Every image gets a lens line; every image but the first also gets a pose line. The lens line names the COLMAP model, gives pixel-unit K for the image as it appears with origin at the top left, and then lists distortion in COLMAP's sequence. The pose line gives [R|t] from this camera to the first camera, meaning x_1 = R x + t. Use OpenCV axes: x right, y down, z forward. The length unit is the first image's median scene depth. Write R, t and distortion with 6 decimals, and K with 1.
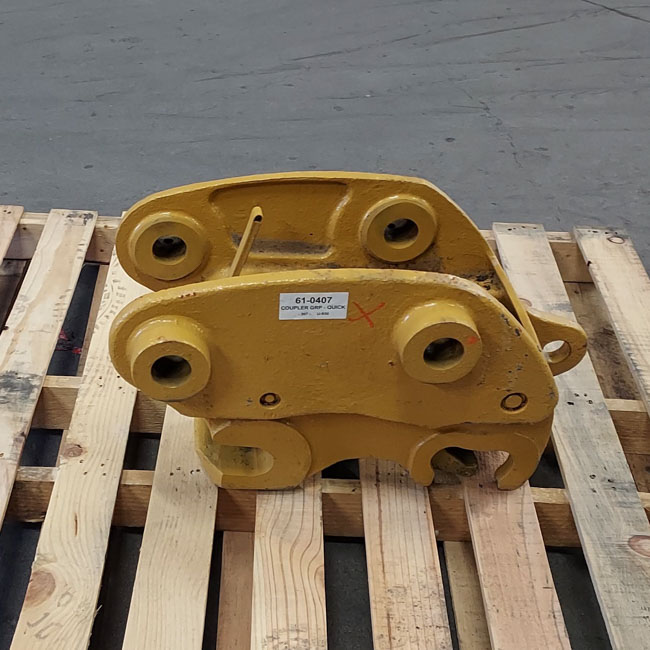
lens RADIAL K [[1110.8, 0, 239.3], [0, 1110.8, 352.8], [0, 0, 1]] dist [0.123041, -0.298915]
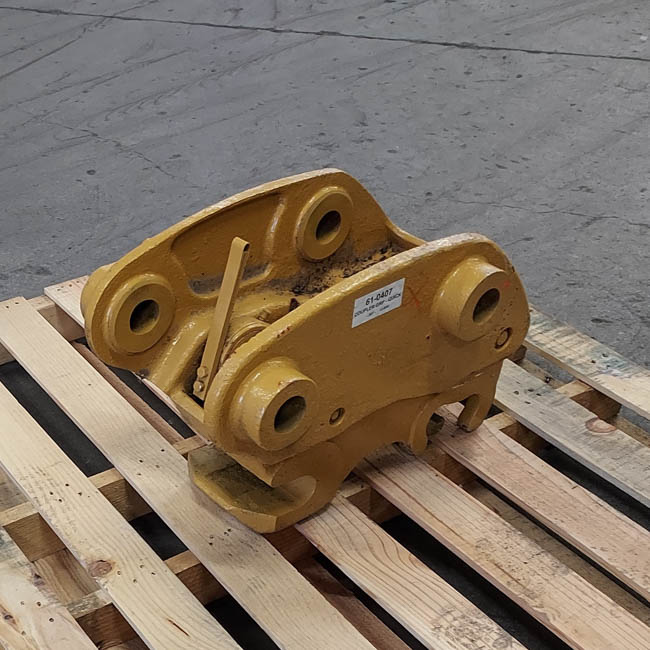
lens RADIAL K [[1157.0, 0, 185.2], [0, 1157.0, 480.8], [0, 0, 1]] dist [0.120220, -0.255852]
pose [[0.819582, -0.380646, 0.428244, -0.503790], [0.361576, 0.923406, 0.128780, -0.079252], [-0.444463, 0.049297, 0.894440, 0.132908]]
